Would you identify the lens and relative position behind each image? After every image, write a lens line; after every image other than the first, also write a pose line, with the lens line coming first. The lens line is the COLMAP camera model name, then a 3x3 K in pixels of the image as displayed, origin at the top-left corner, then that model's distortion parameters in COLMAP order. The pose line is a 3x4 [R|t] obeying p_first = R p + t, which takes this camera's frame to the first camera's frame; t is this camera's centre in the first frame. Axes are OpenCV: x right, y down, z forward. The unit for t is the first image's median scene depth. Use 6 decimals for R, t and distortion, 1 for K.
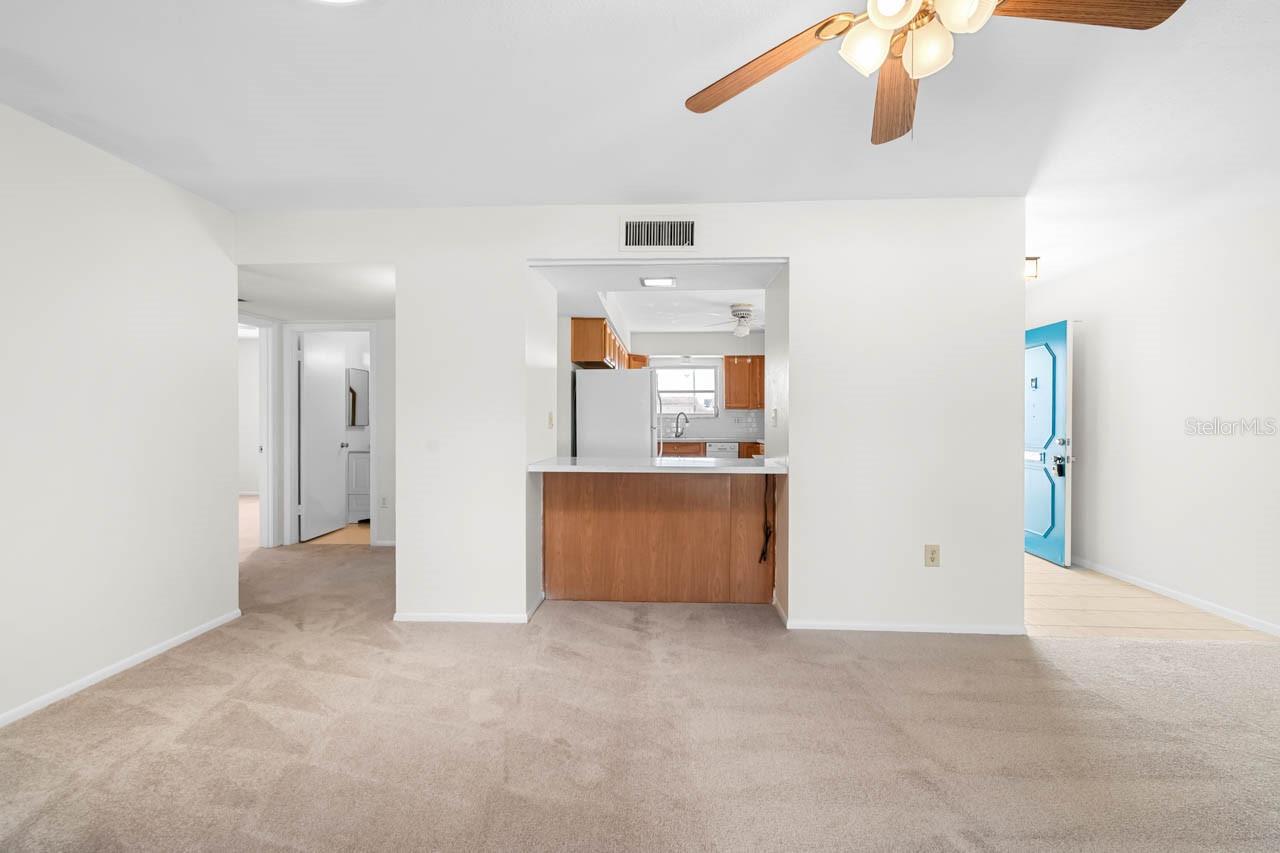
lens RADIAL K [[569.6, 0, 640.0], [0, 569.6, 426.5], [0, 0, 1]] dist [-0.002205, -0.000141]
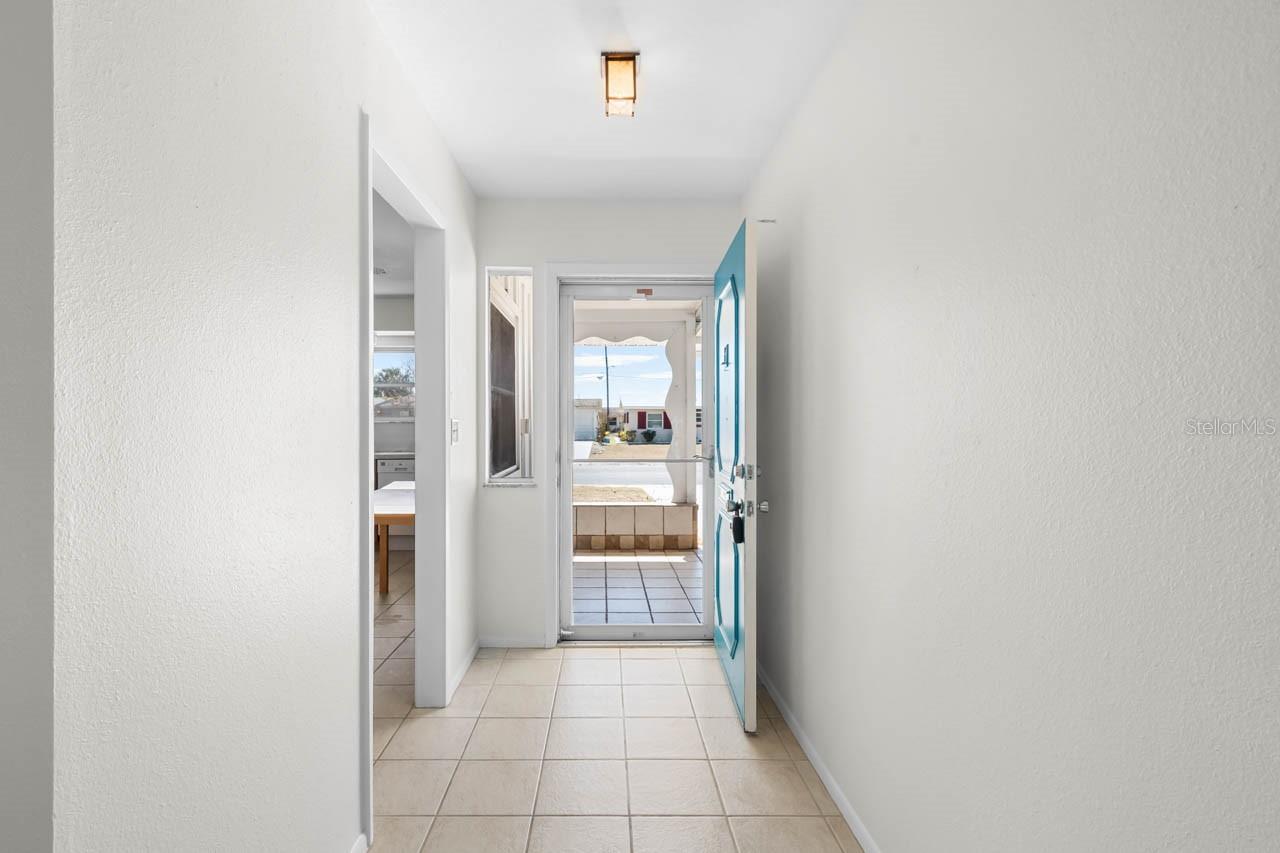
lens RADIAL K [[575.0, 0, 641.7], [0, 575.0, 420.1], [0, 0, 1]] dist [-0.000552, -0.000102]
pose [[0.994511, -0.000011, 0.104635, 0.764082], [0.001853, 0.999845, -0.017505, -0.010342], [-0.104619, 0.017603, 0.994357, 0.655080]]
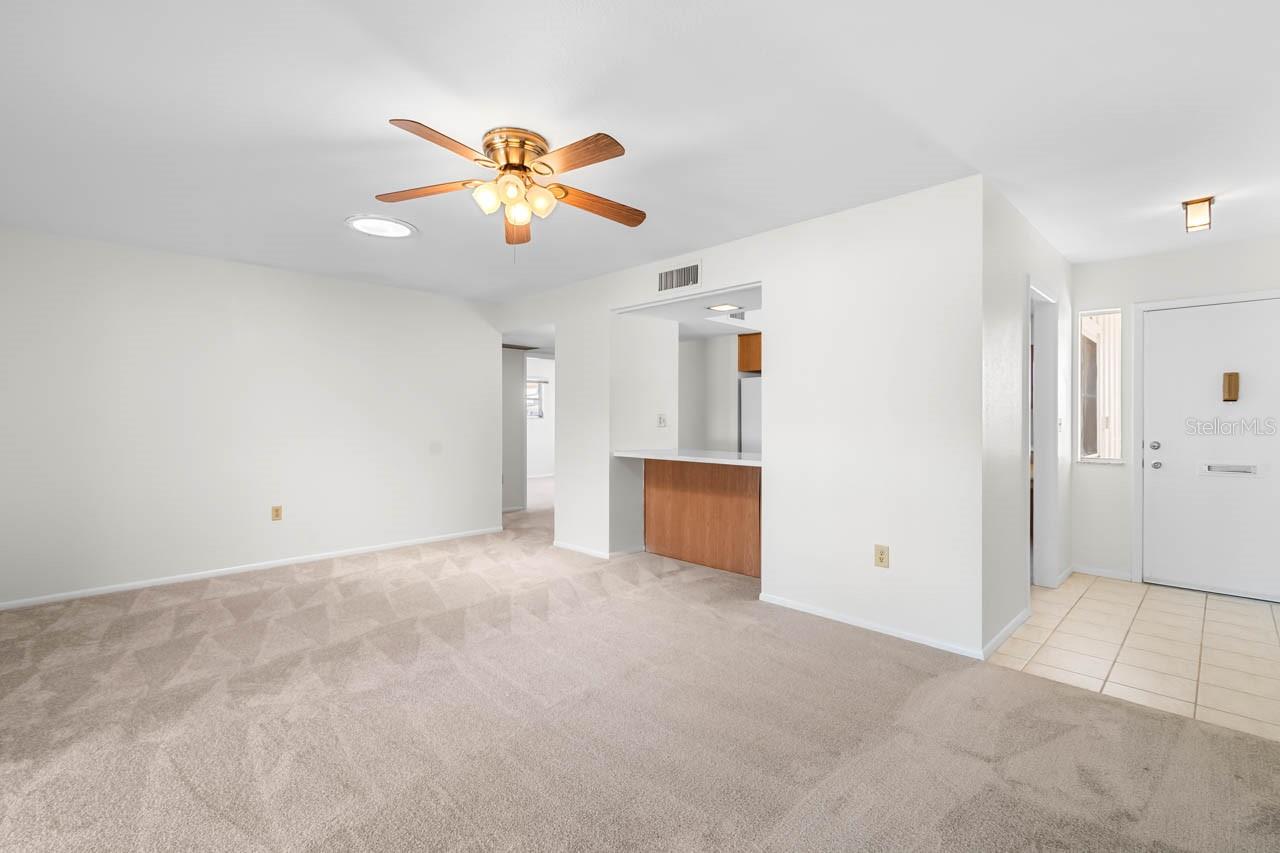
lens RADIAL K [[575.0, 0, 640.0], [0, 575.0, 426.5], [0, 0, 1]] dist [0.012673, -0.000340]
pose [[0.734562, 0.006075, -0.678514, 0.777457], [-0.010057, 0.999948, -0.001935, 0.005787], [0.678467, 0.008246, 0.734585, -0.026786]]
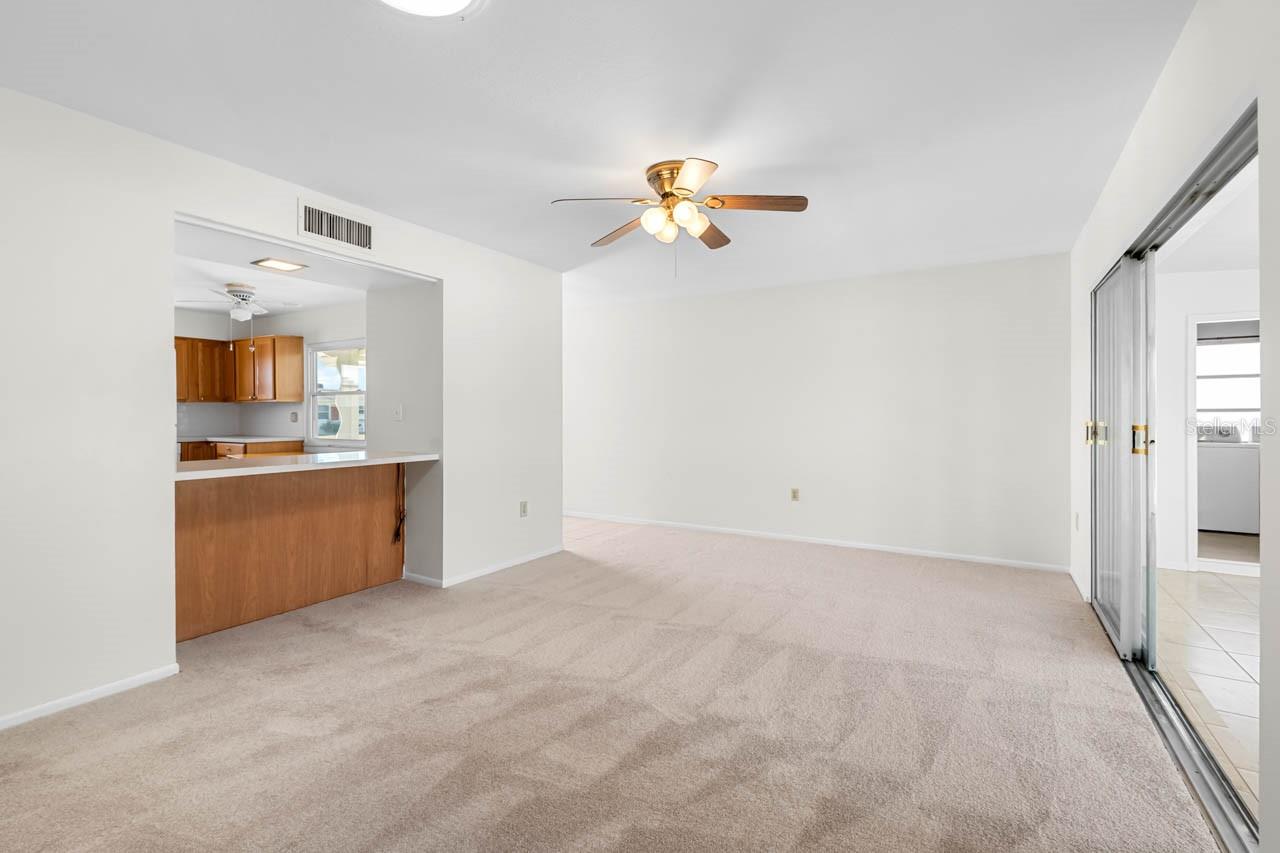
lens RADIAL K [[575.0, 0, 641.7], [0, 575.0, 420.1], [0, 0, 1]] dist [-0.000552, -0.000102]
pose [[0.467413, -0.012805, 0.883946, -0.544024], [0.014302, 0.999874, 0.006922, -0.001203], [-0.883924, 0.009407, 0.467537, 0.053965]]
